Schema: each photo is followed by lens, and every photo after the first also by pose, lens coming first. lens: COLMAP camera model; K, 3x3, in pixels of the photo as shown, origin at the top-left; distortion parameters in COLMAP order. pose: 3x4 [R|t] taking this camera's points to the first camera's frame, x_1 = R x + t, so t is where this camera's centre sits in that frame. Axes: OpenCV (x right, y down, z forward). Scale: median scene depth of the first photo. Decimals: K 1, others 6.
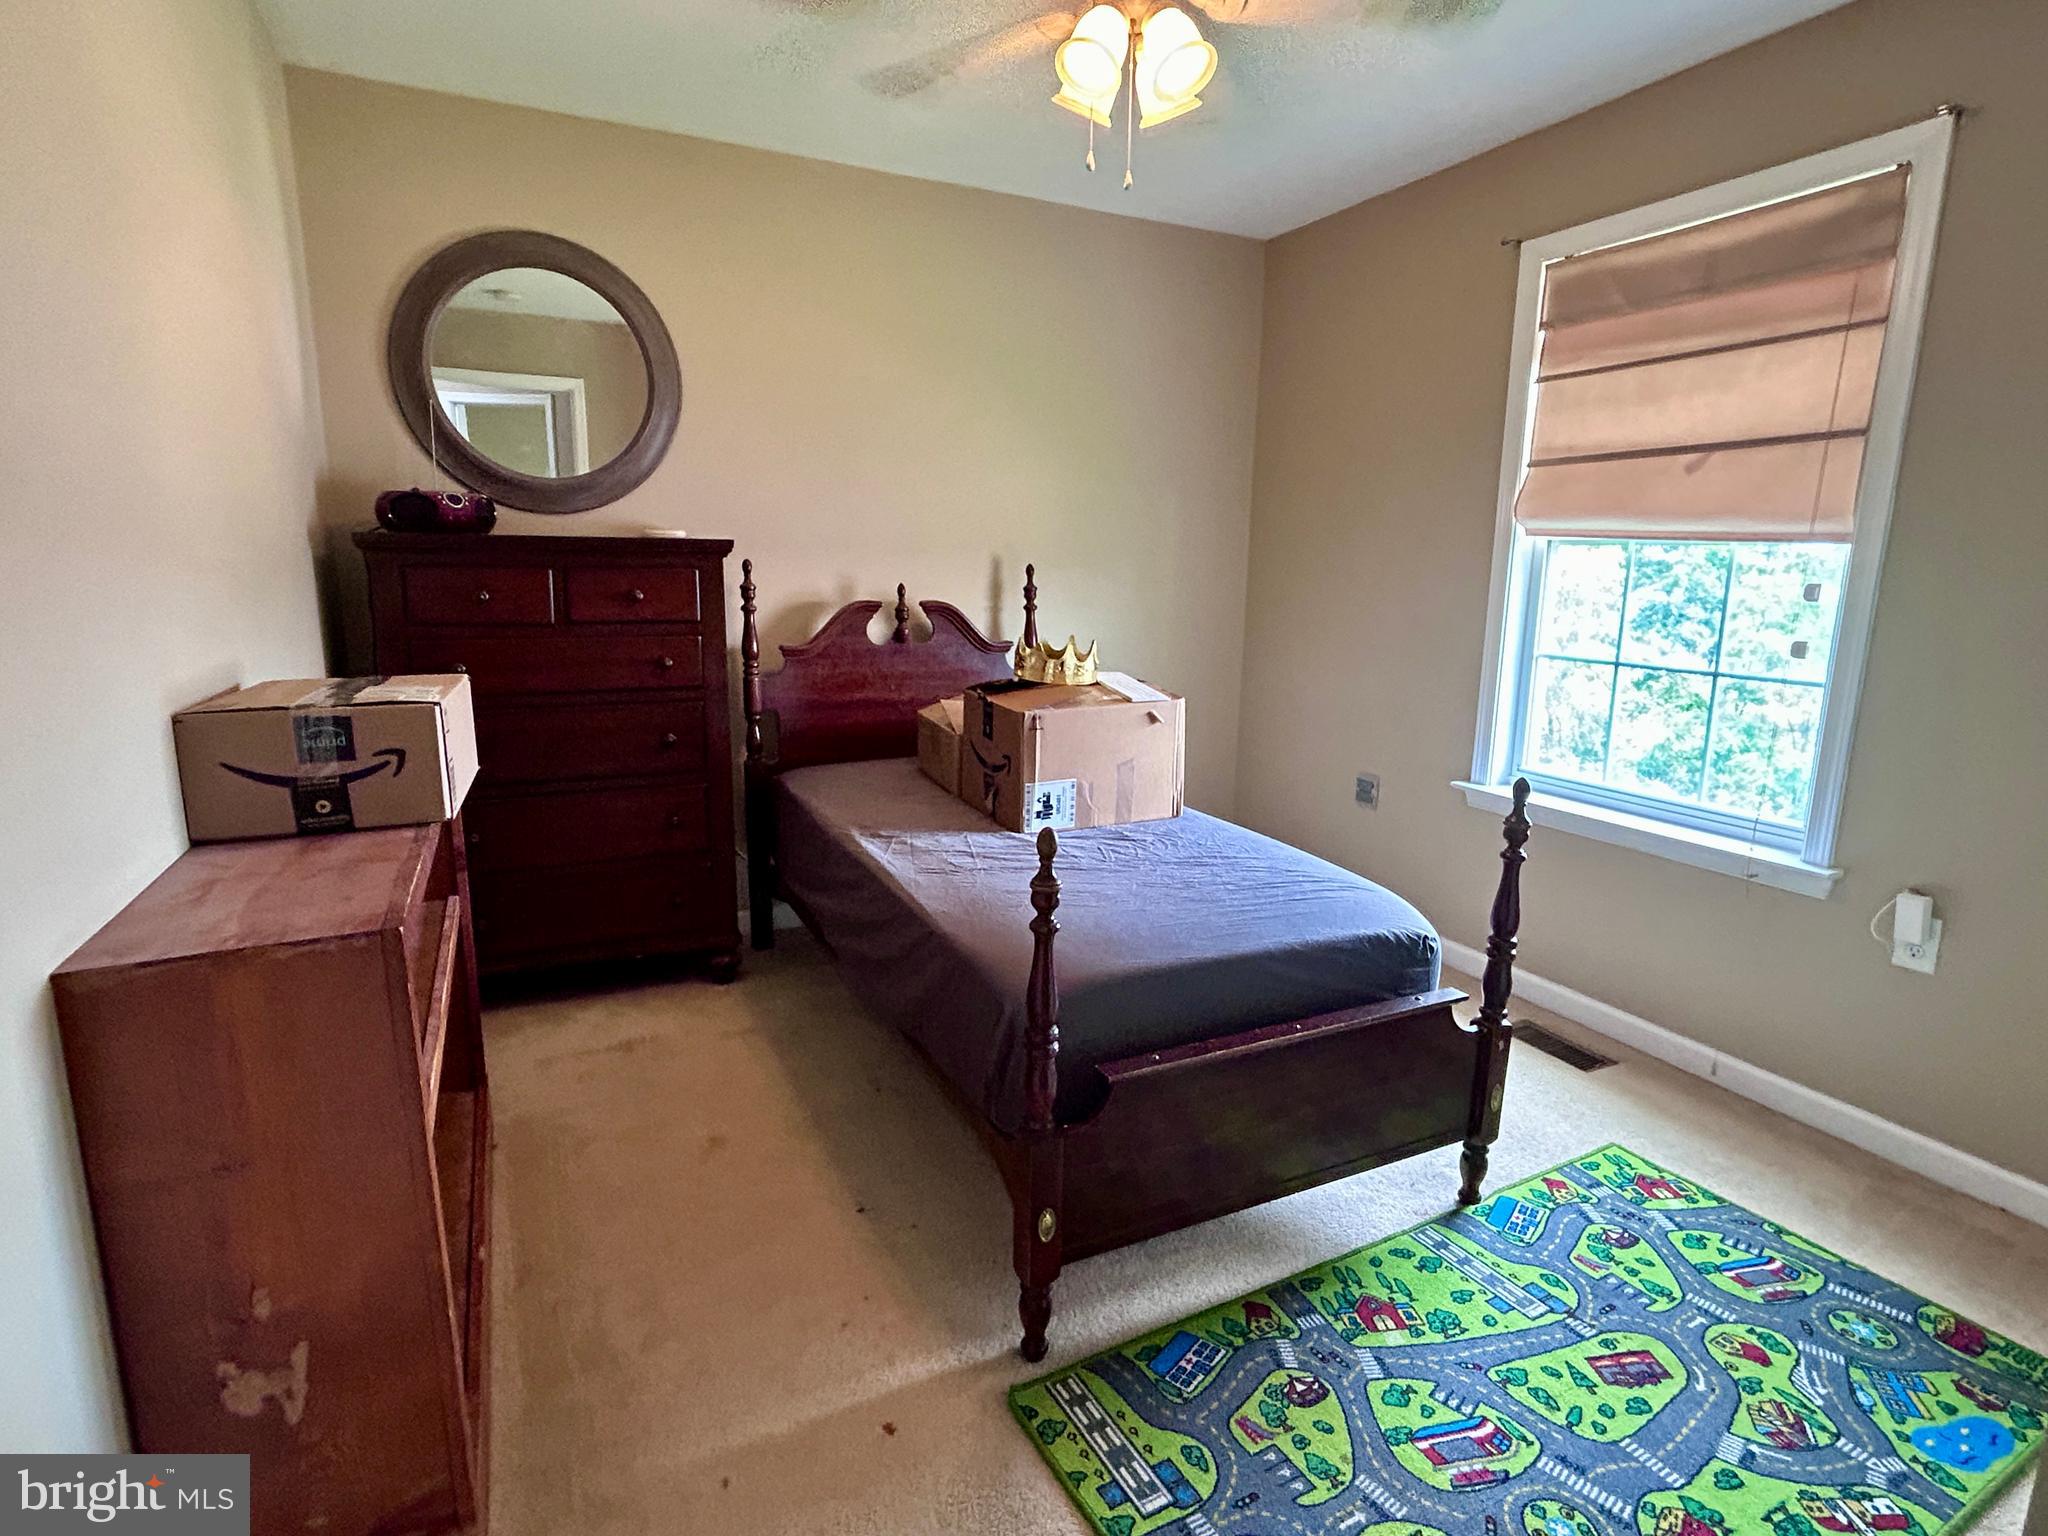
lens RADIAL K [[1063.2, 0, 1027.2], [0, 1063.2, 766.0], [0, 0, 1]] dist [-0.005233, 0.002057]
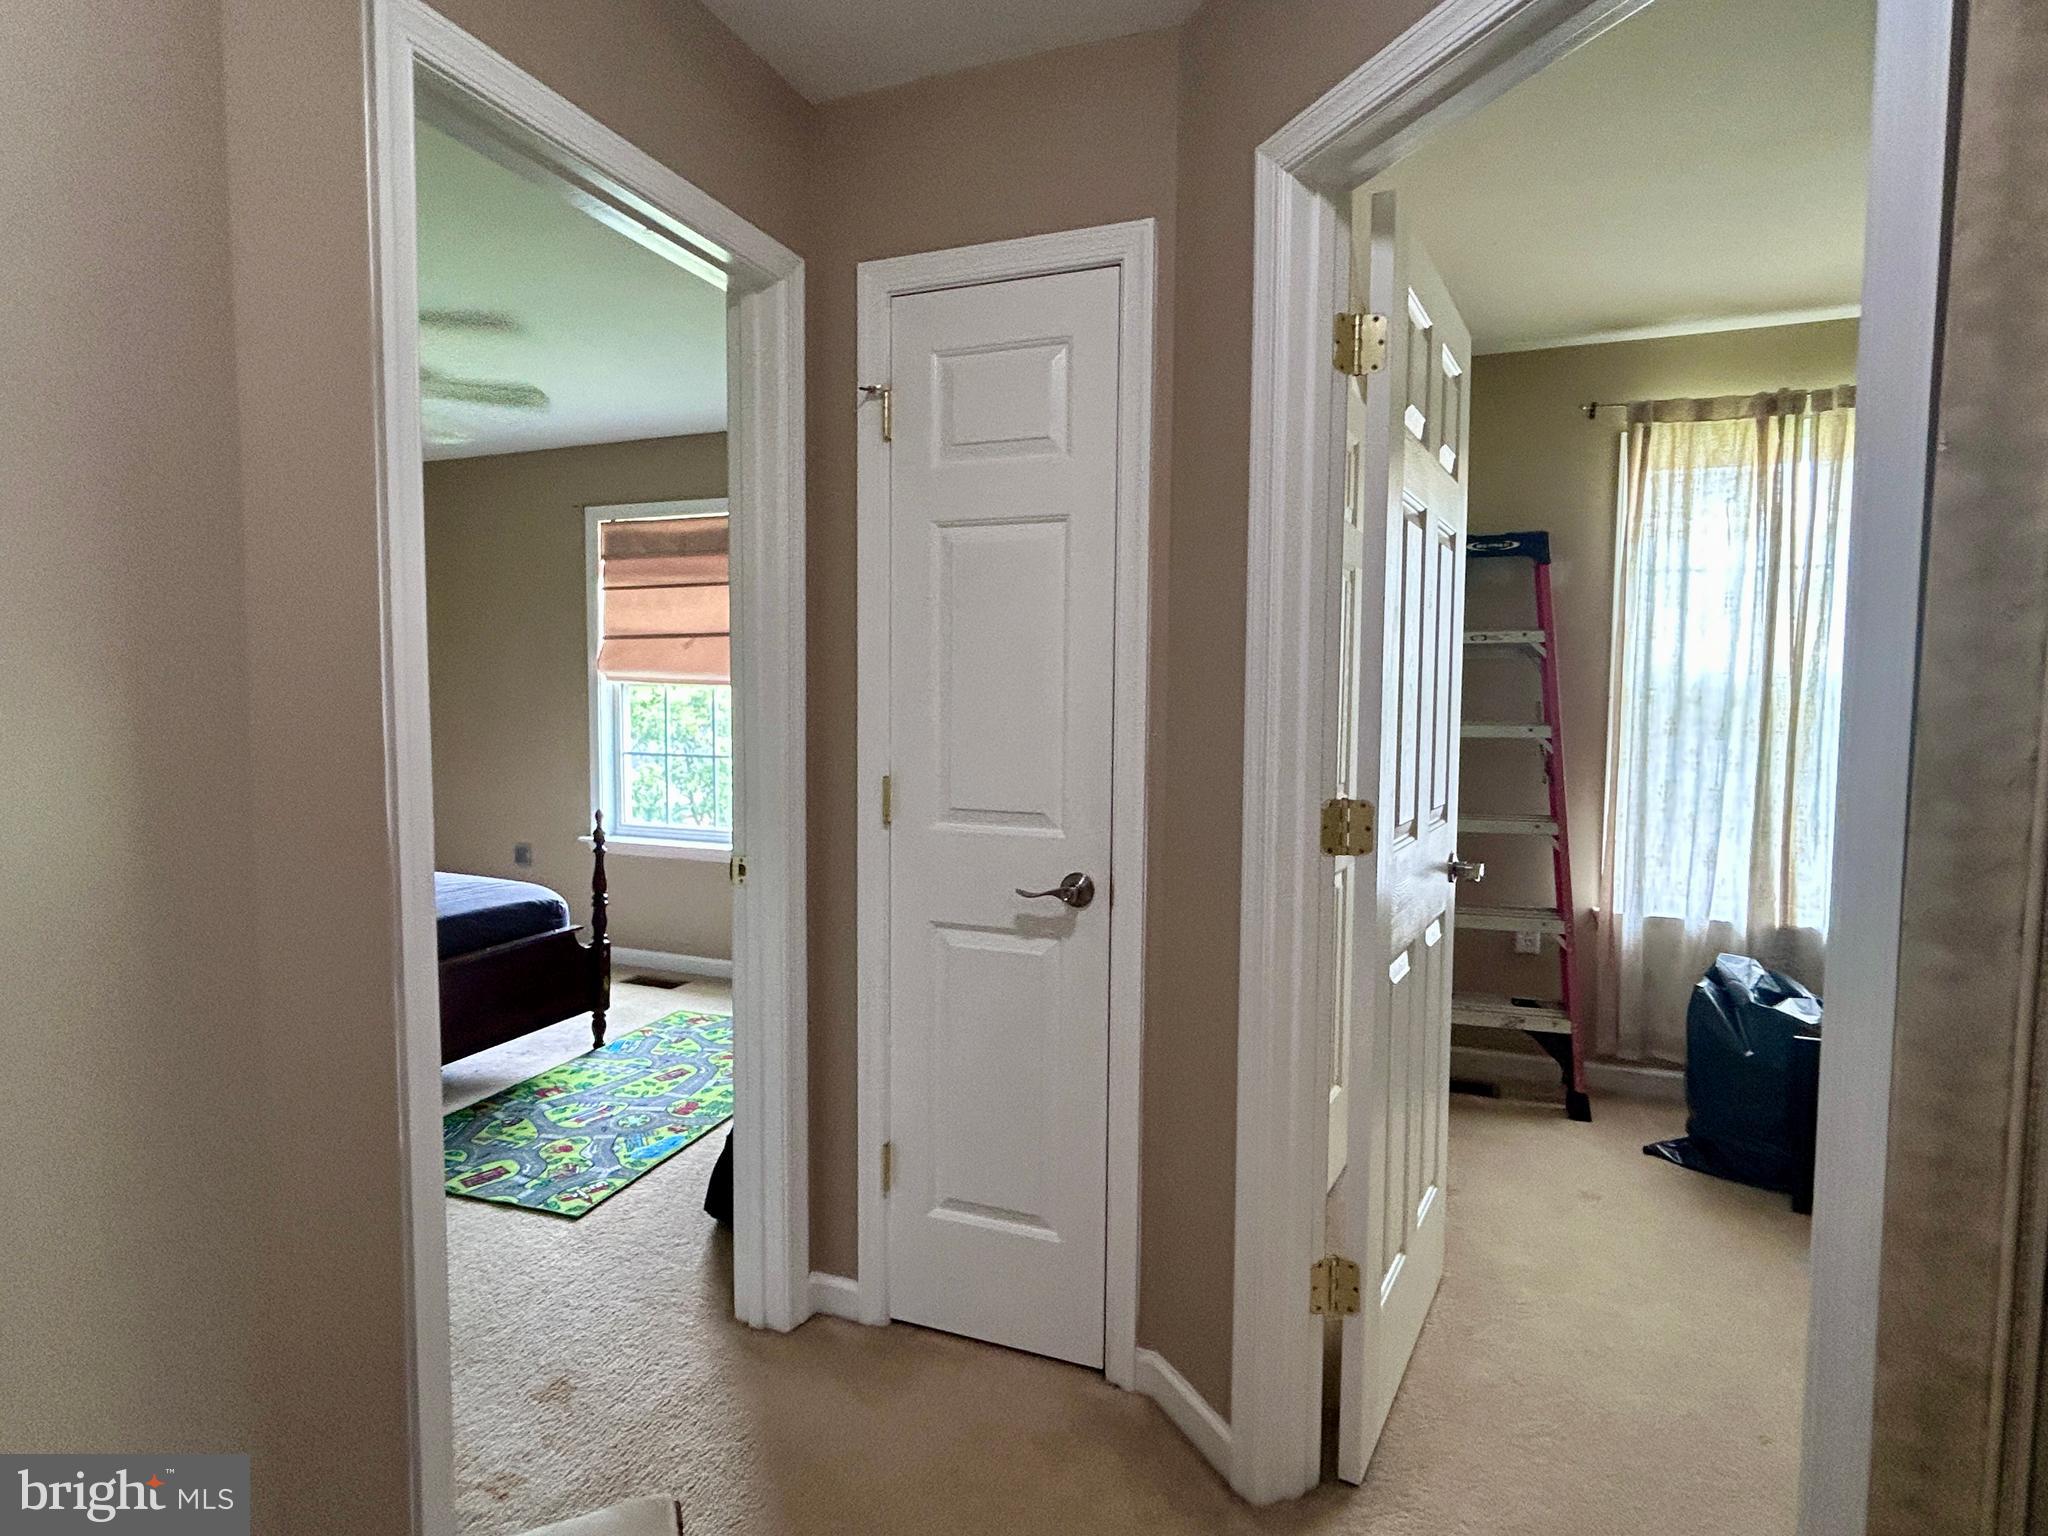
lens RADIAL K [[1063.2, 0, 1019.7], [0, 1063.2, 755.1], [0, 0, 1]] dist [-0.005233, 0.002057]
pose [[0.733329, -0.050894, 0.677967, -0.271504], [0.134354, 0.988377, -0.071129, 0.150003], [-0.666467, 0.143248, 0.731643, -0.913896]]
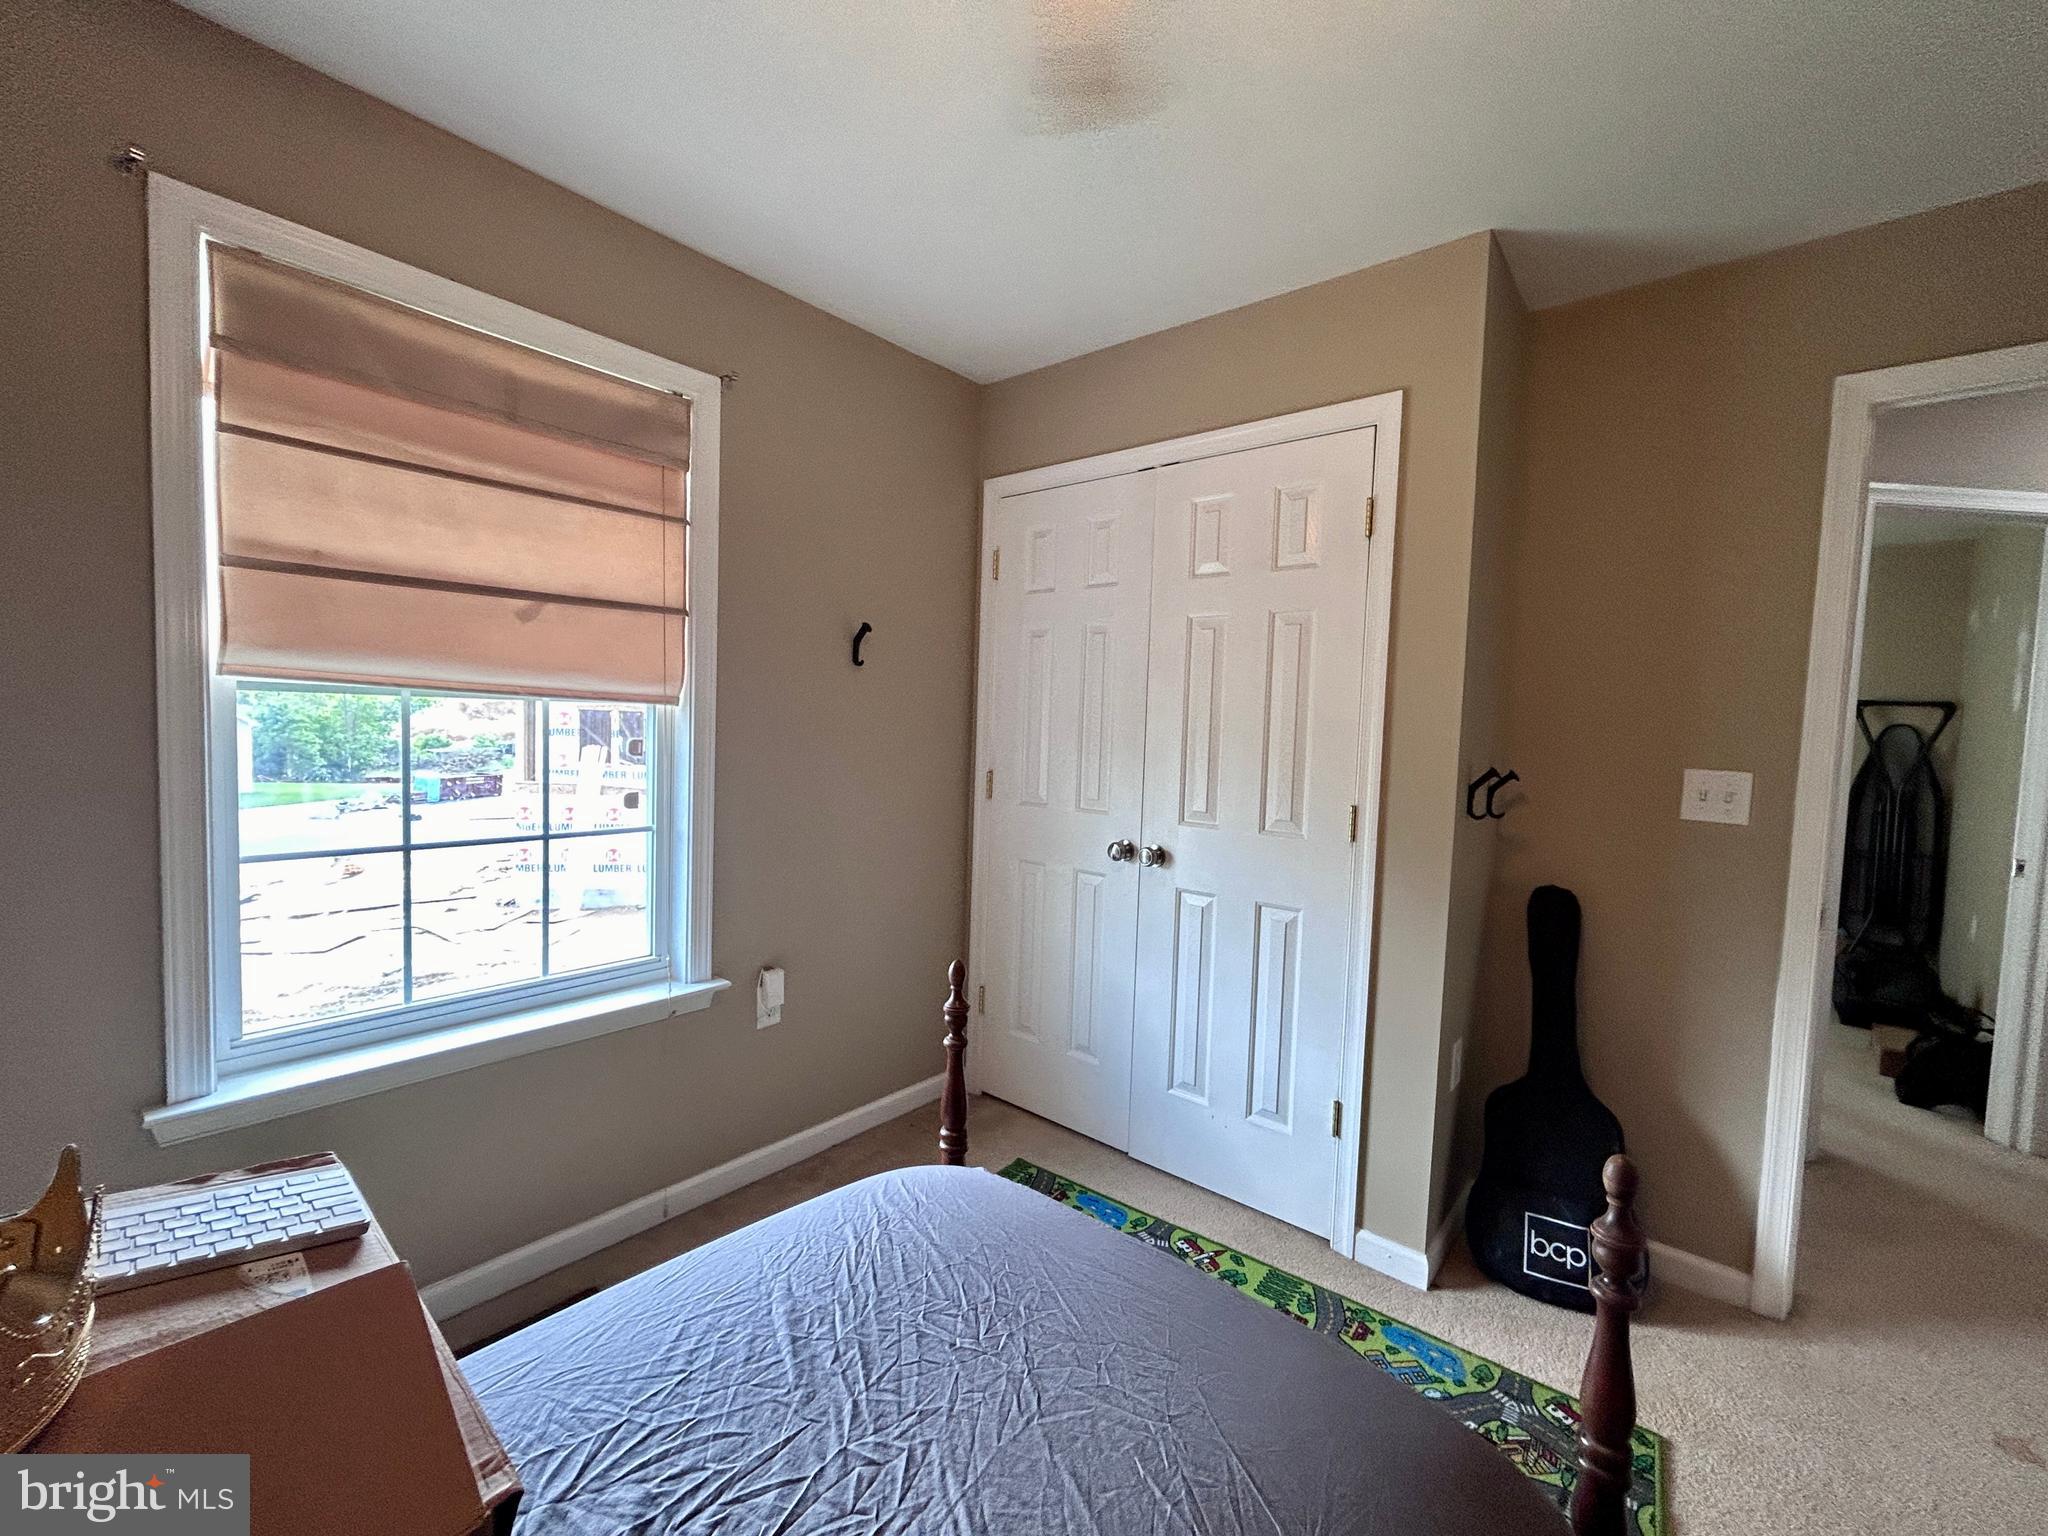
lens RADIAL K [[835.9, 0, 1027.7], [0, 835.9, 765.4], [0, 0, 1]] dist [-0.000400, 0.000055]
pose [[-0.401594, -0.078842, 0.912418, -0.244459], [0.135492, 0.980209, 0.144336, -0.260899], [-0.905740, 0.181590, -0.382963, 1.174479]]
